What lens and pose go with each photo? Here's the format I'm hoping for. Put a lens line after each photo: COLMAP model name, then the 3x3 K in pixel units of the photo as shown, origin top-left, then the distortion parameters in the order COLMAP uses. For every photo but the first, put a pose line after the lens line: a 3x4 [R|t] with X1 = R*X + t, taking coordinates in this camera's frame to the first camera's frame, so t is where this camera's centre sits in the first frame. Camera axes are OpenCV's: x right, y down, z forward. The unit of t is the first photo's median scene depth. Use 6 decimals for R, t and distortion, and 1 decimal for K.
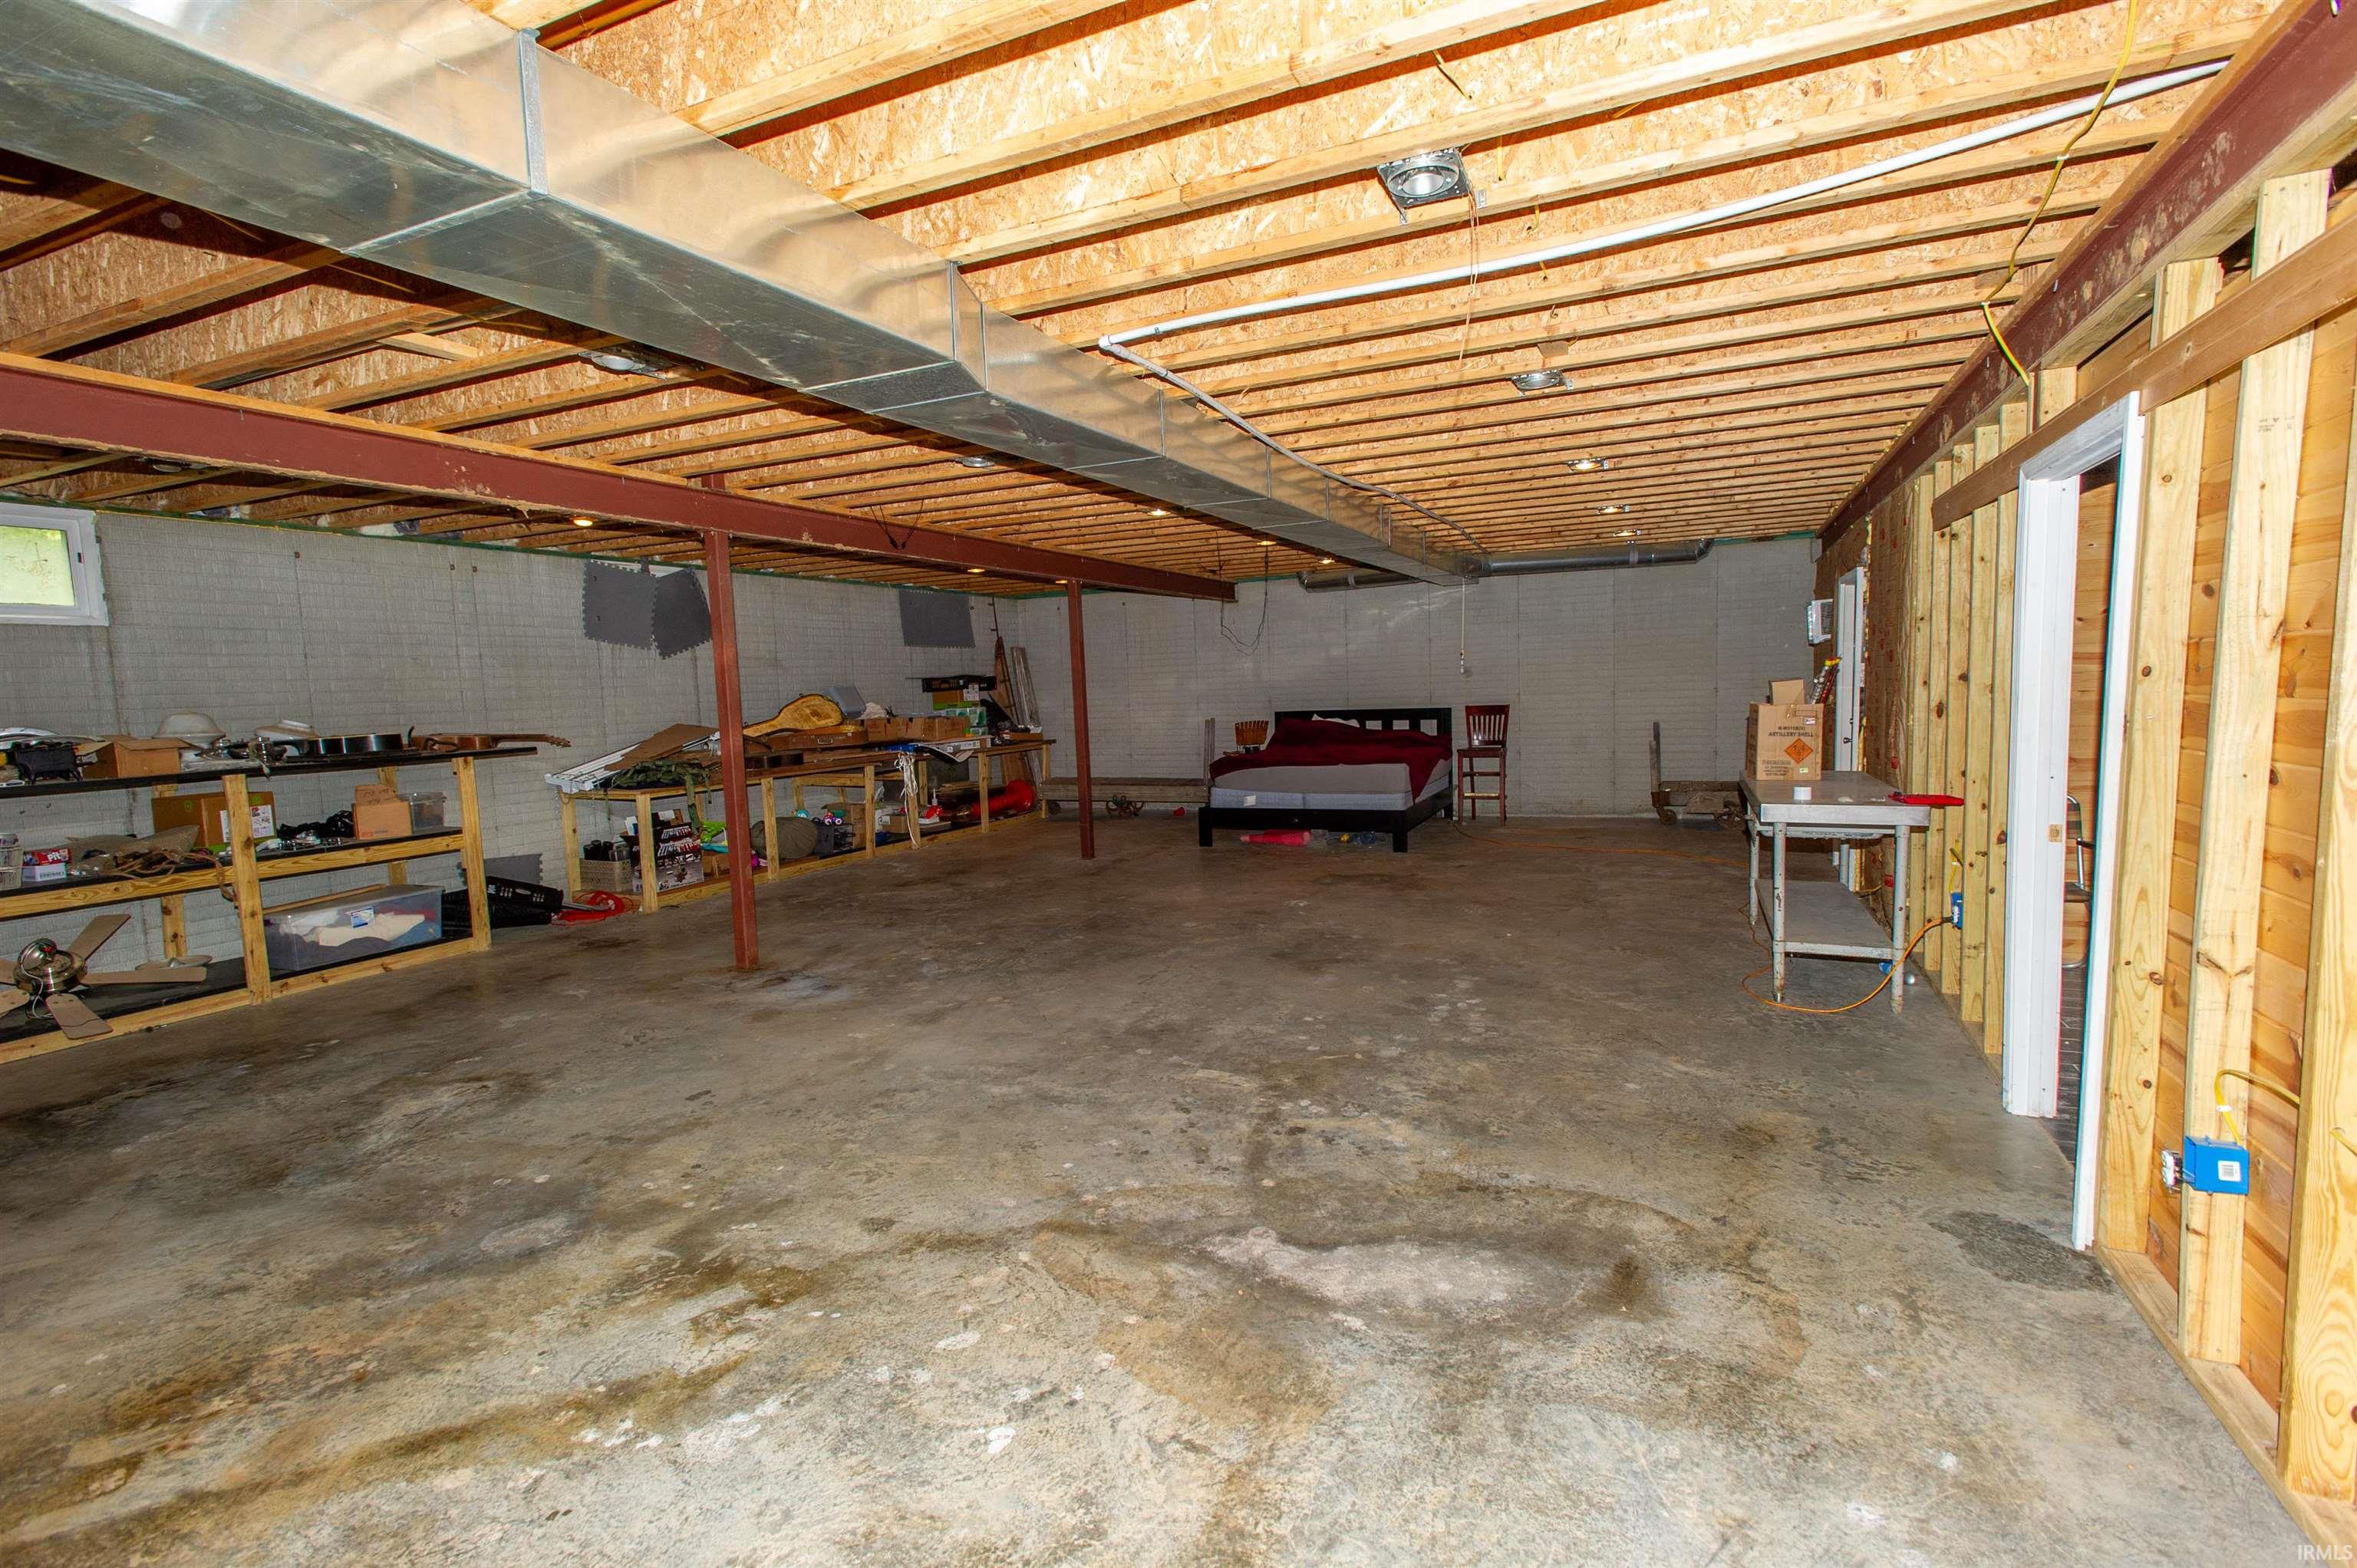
lens RADIAL K [[1089.1, 0, 1178.5], [0, 1089.1, 784.0], [0, 0, 1]] dist [0.000770, 0.000014]
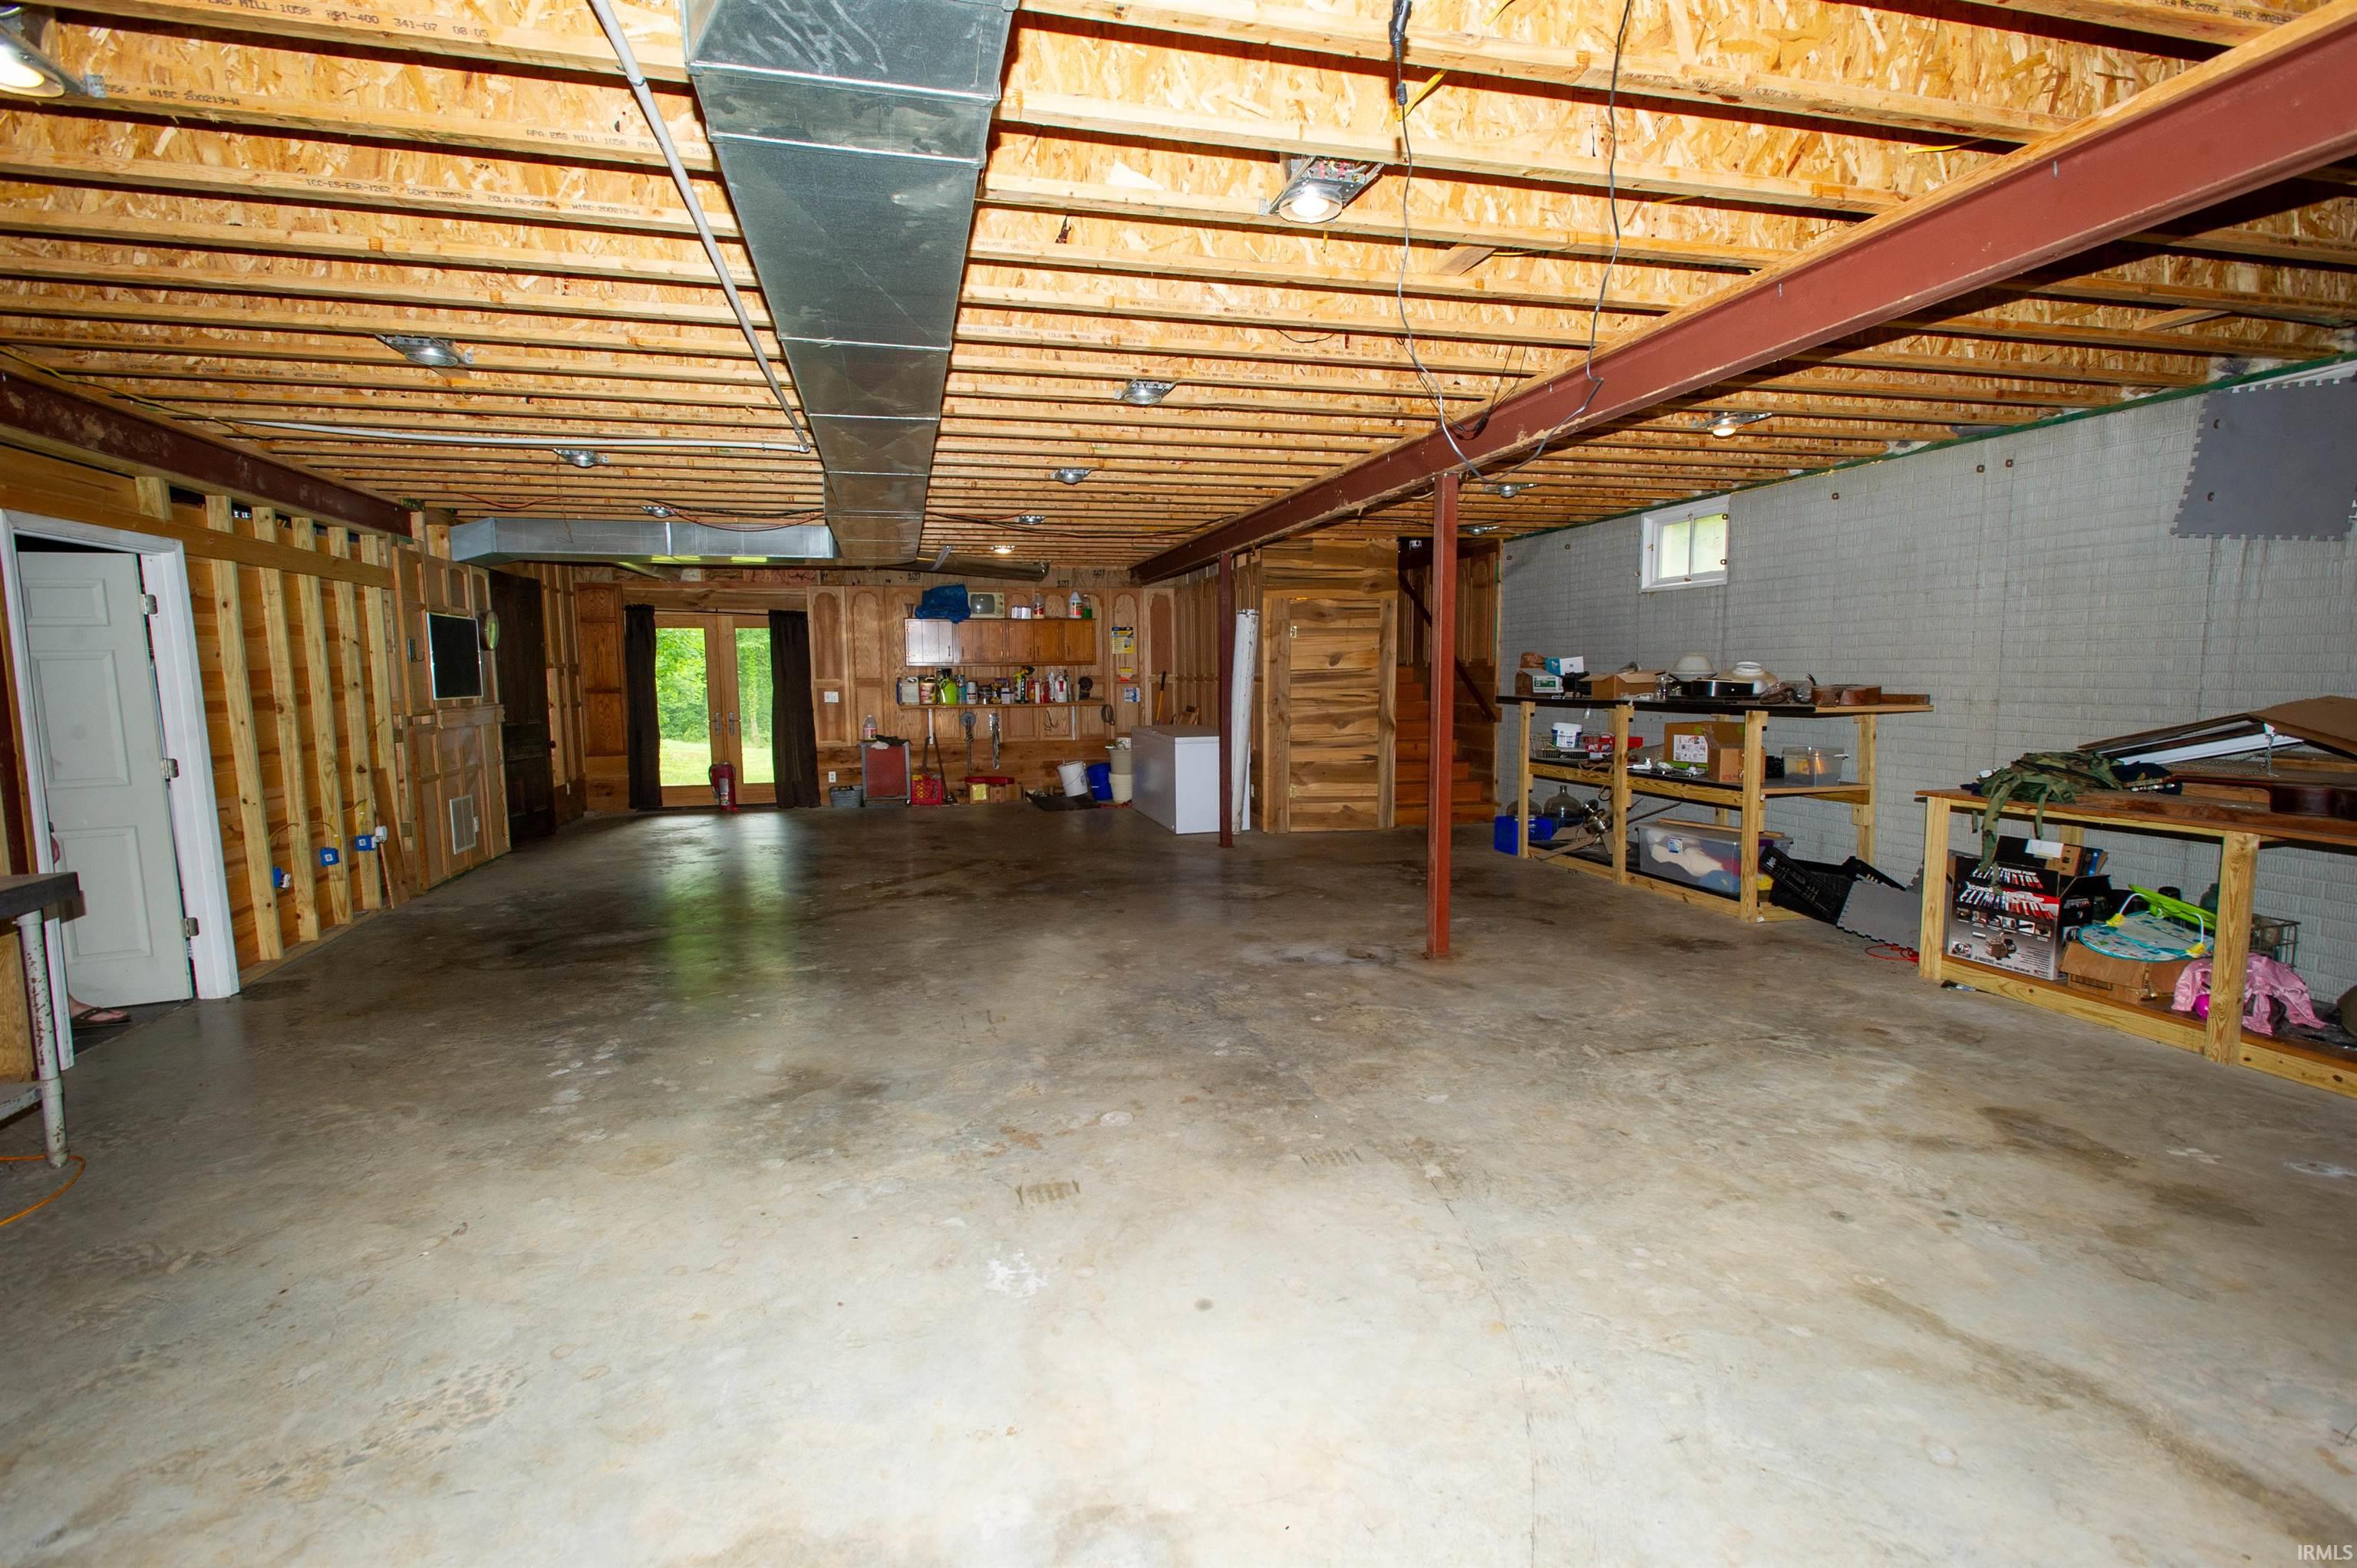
lens RADIAL K [[1089.1, 0, 1178.5], [0, 1089.1, 784.0], [0, 0, 1]] dist [0.000770, 0.000014]
pose [[-0.766333, 0.110129, -0.632934, 0.358000], [-0.022542, 0.979982, 0.197808, -0.158750], [0.642048, 0.165855, -0.748510, 1.640167]]
